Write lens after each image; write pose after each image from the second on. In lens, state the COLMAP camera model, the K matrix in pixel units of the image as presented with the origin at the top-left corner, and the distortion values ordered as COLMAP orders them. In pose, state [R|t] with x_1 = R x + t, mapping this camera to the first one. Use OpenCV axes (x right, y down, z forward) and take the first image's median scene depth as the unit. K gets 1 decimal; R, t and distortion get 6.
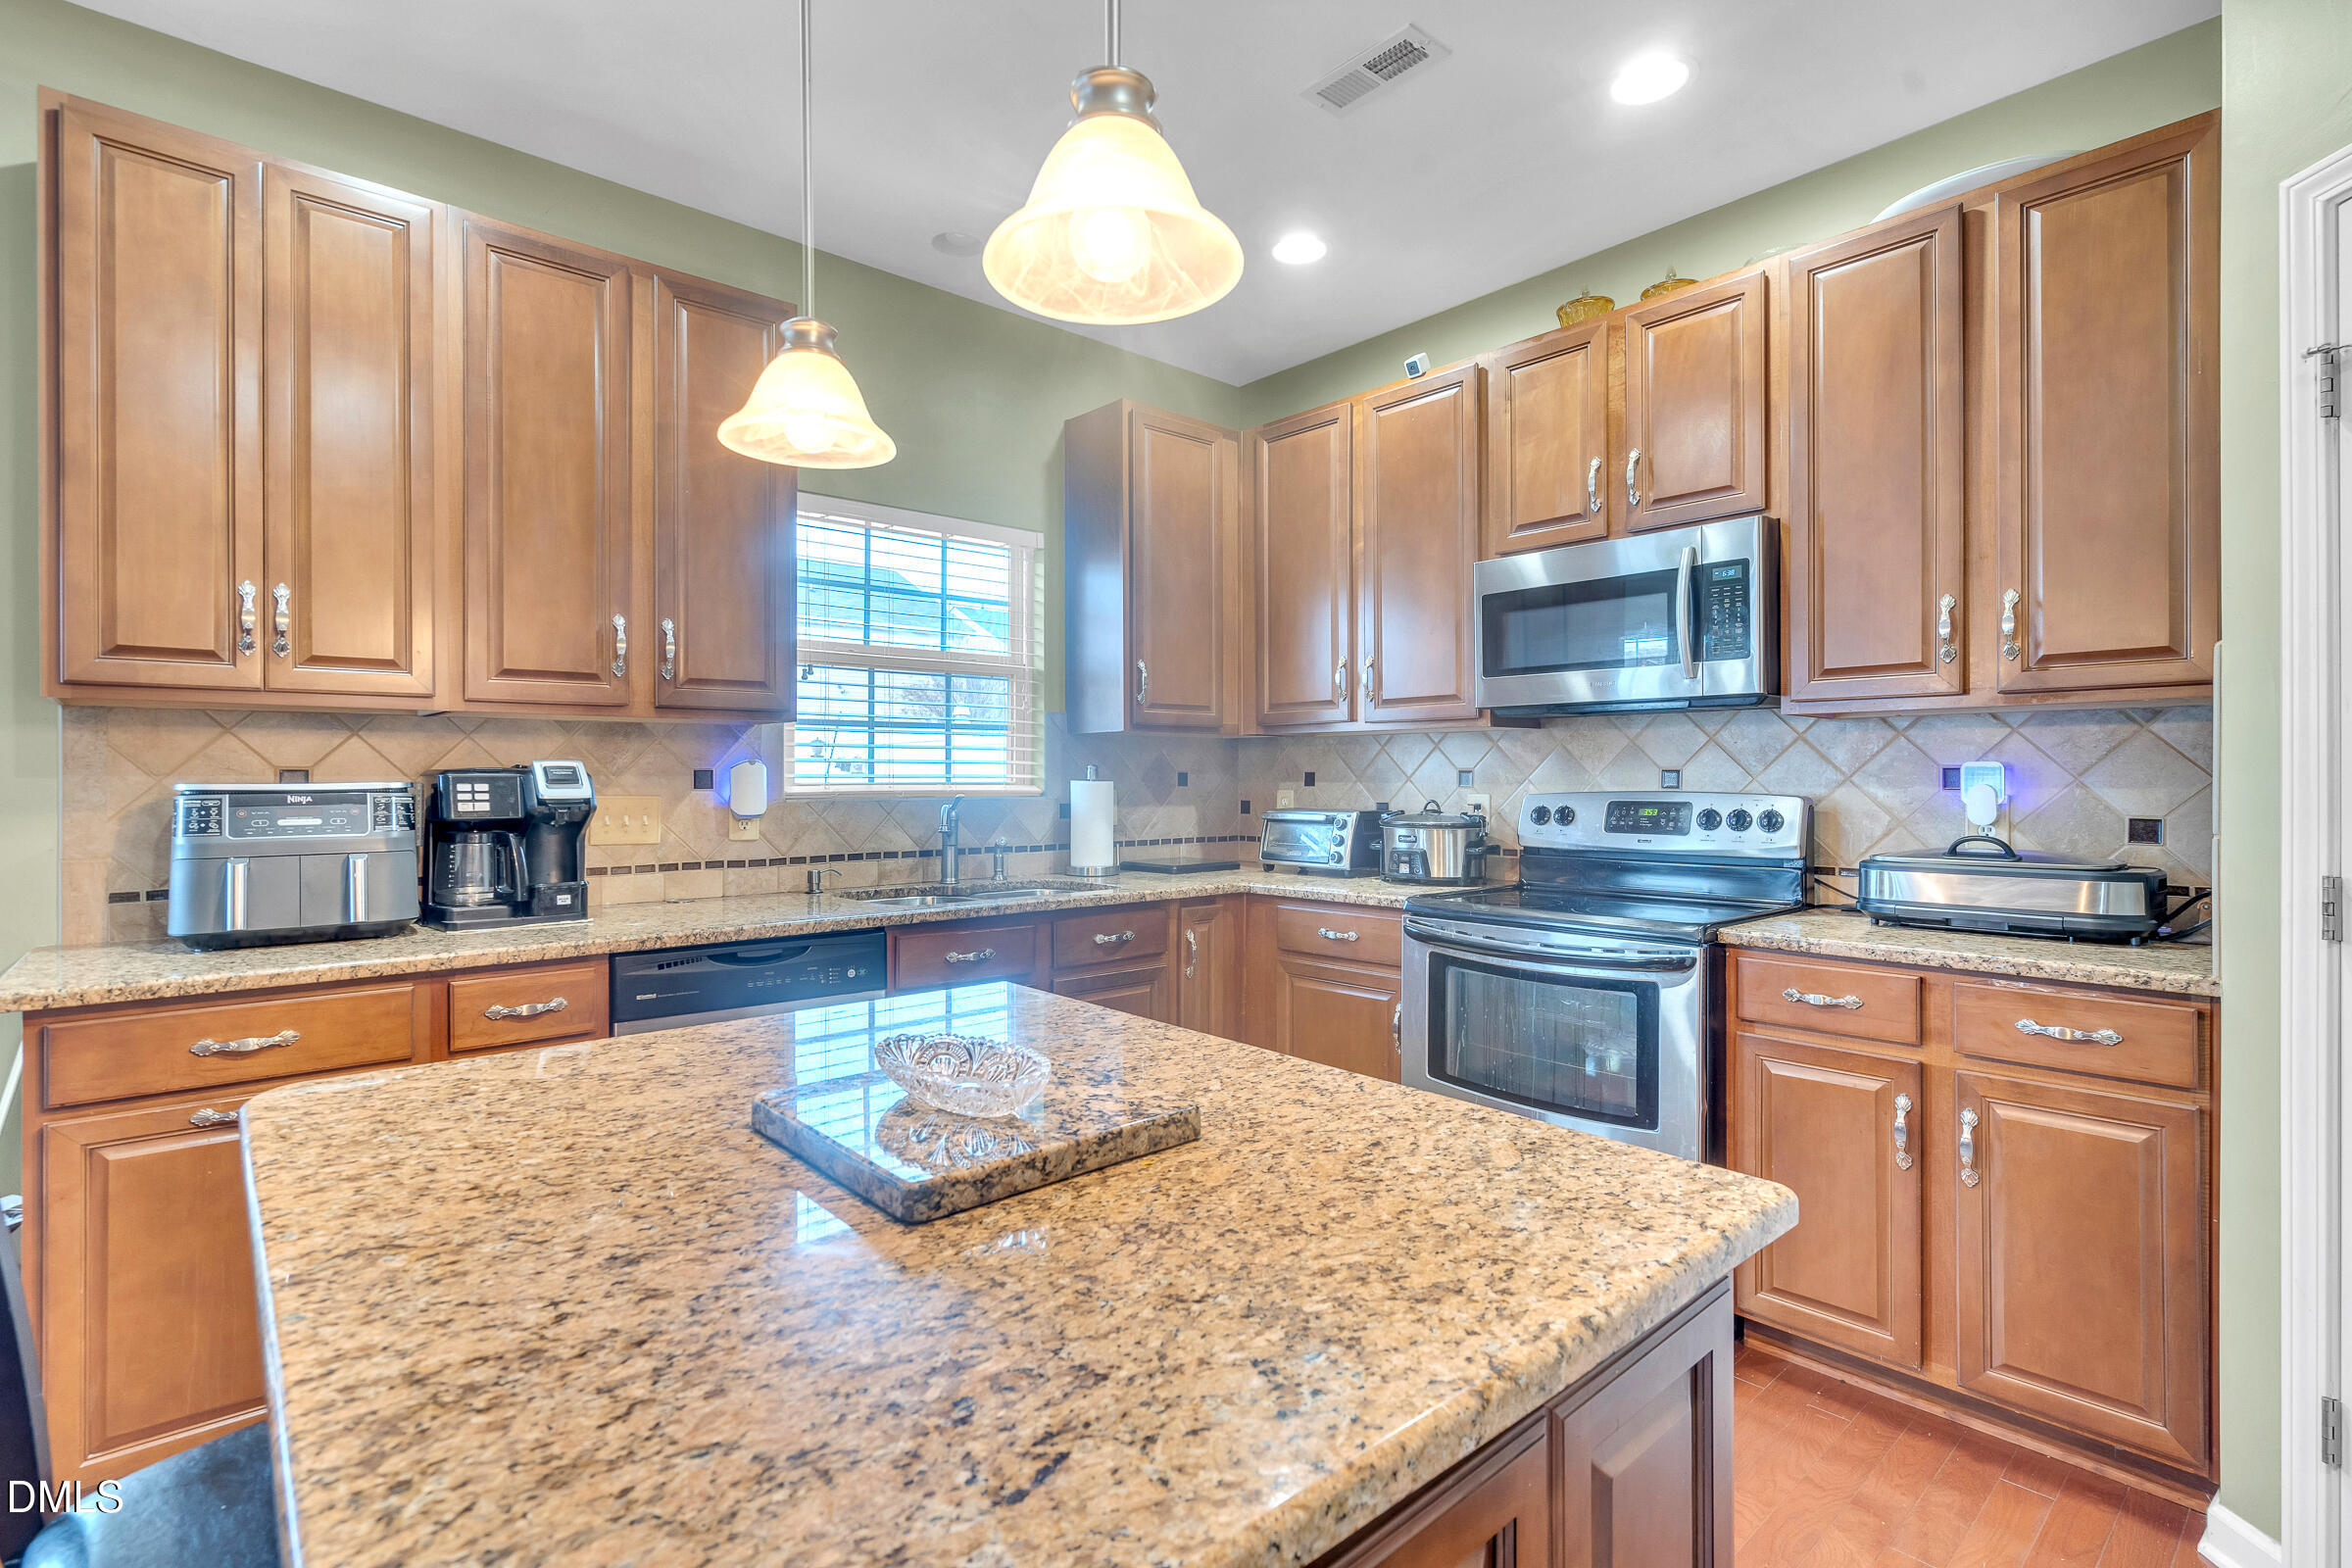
lens RADIAL K [[1097.2, 0, 1176.0], [0, 1097.2, 784.0], [0, 0, 1]] dist [0.000548, 0.001034]
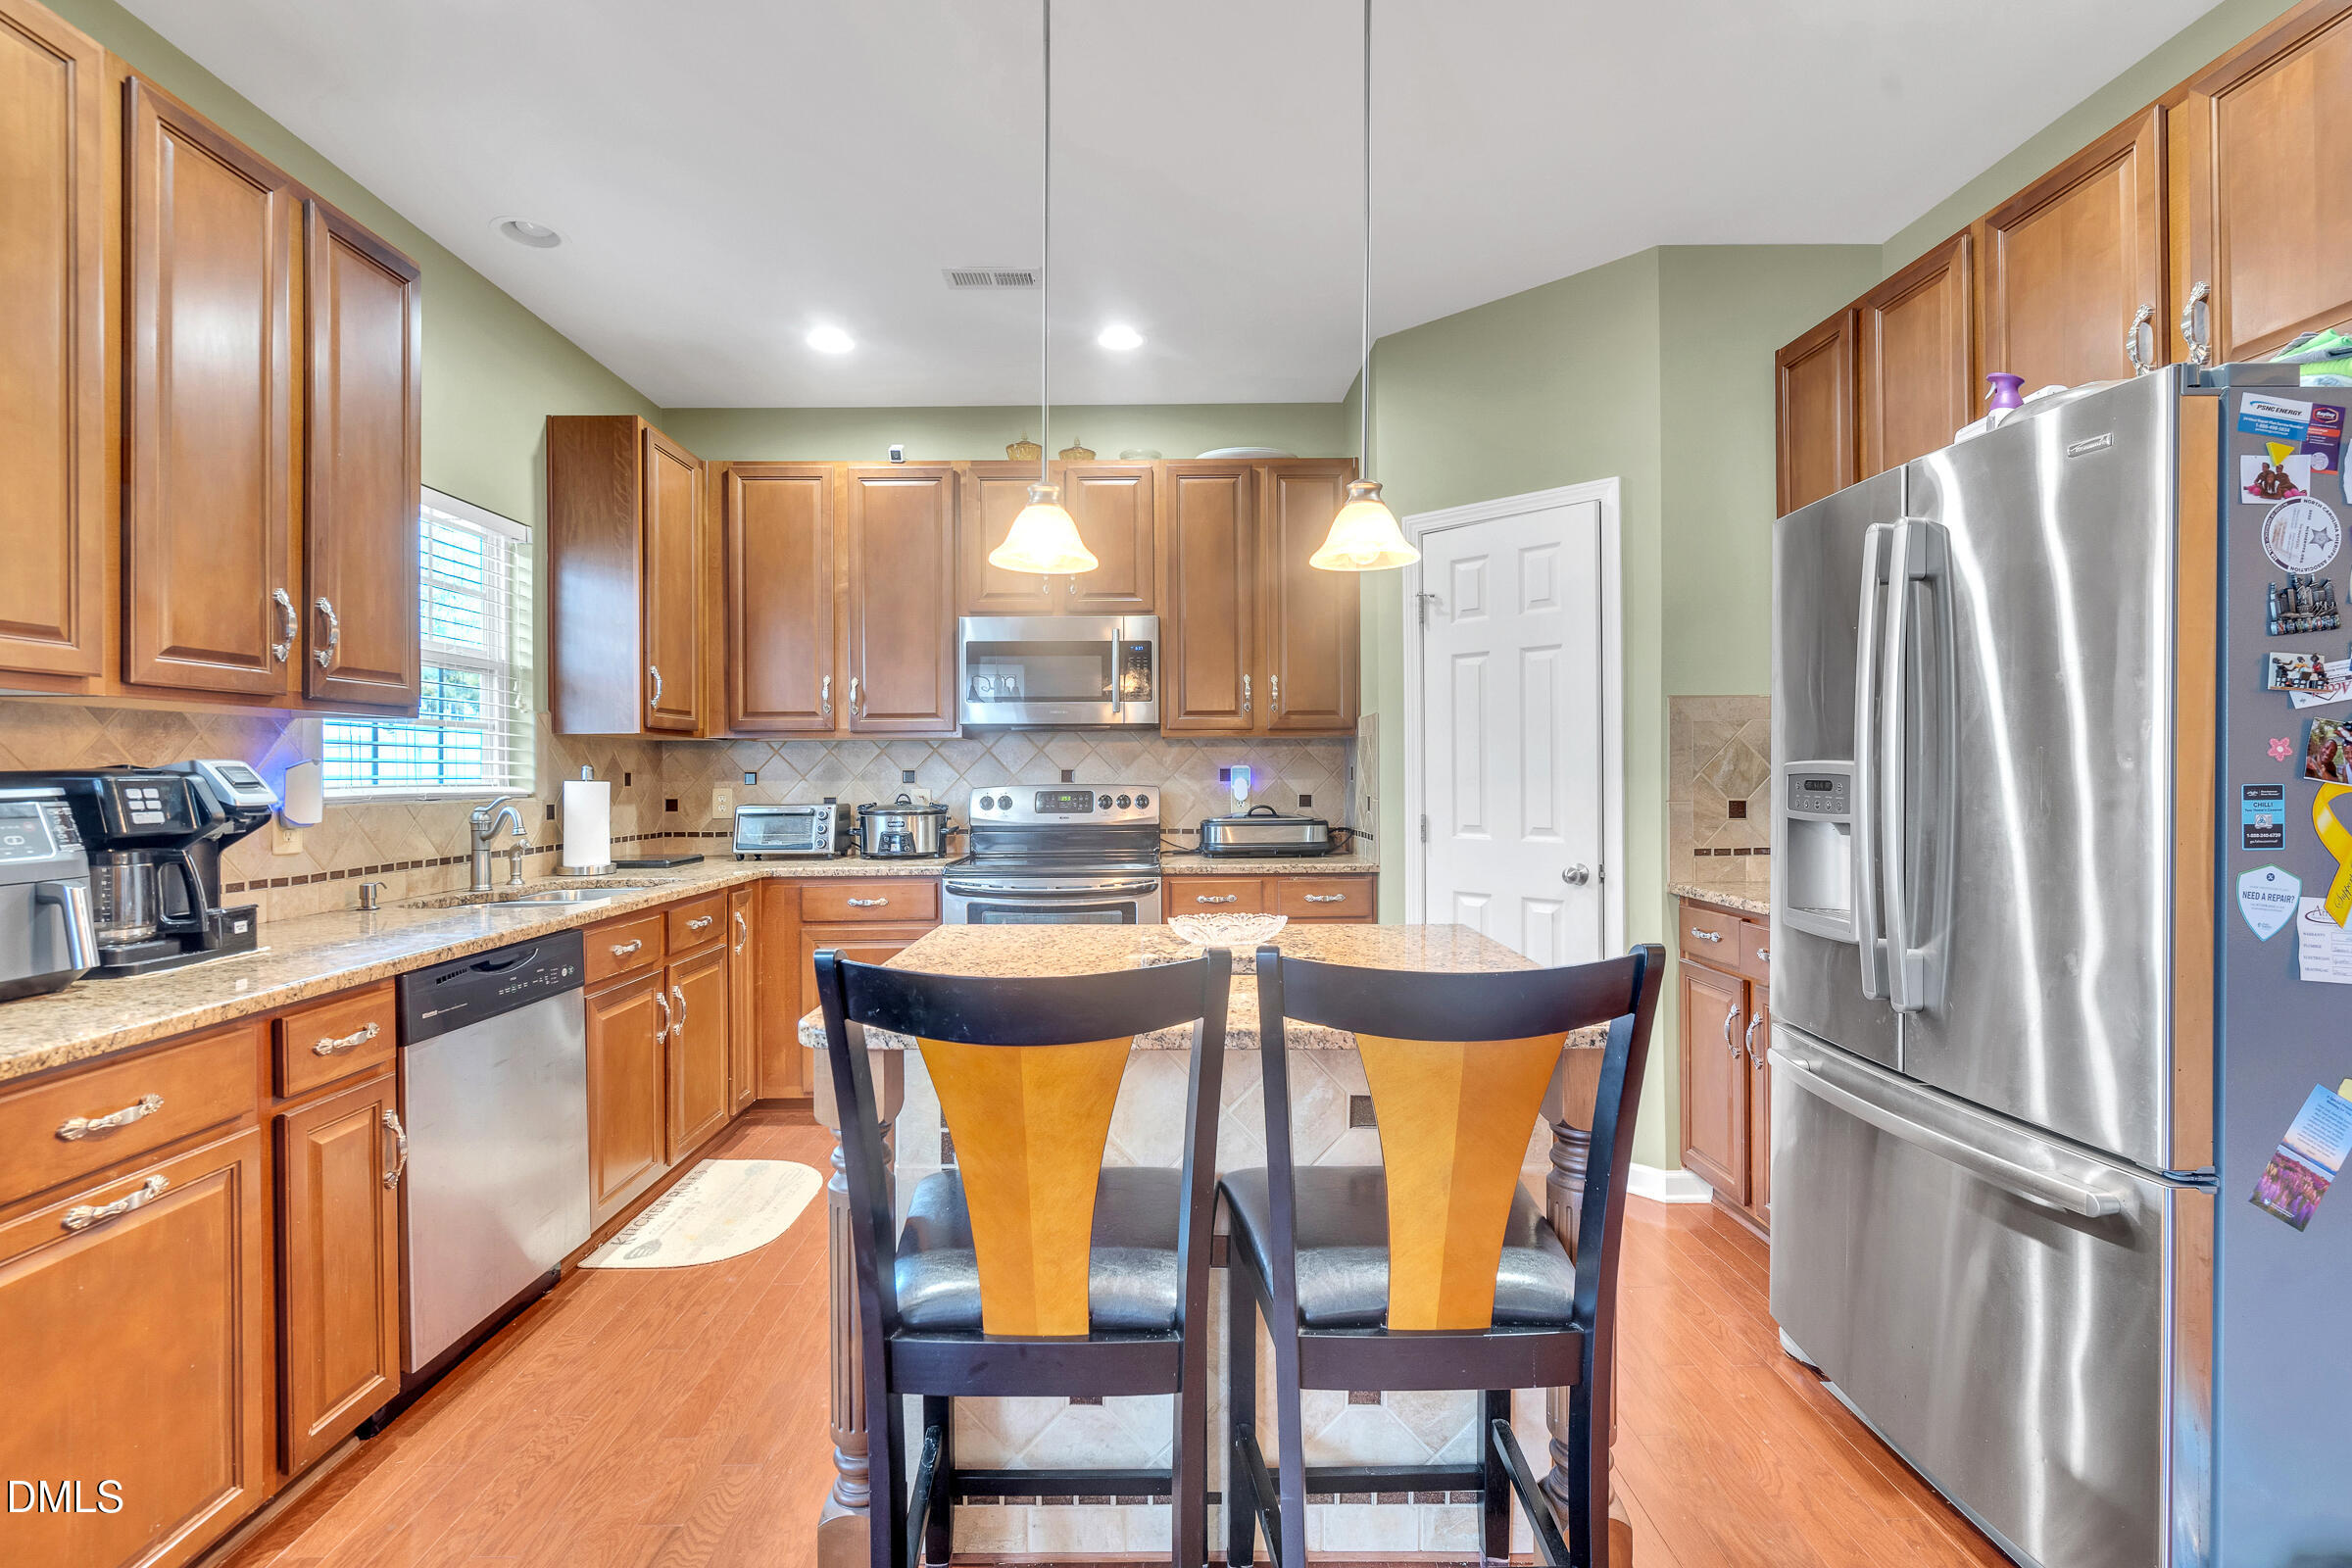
lens RADIAL K [[1039.9, 0, 1176.0], [0, 1039.9, 784.0], [0, 0, 1]] dist [0.000724, 0.000102]
pose [[0.657245, -0.010870, 0.753599, -0.576131], [0.009848, 0.999934, 0.005834, -0.000723], [-0.753613, 0.003587, 0.657308, -0.047085]]
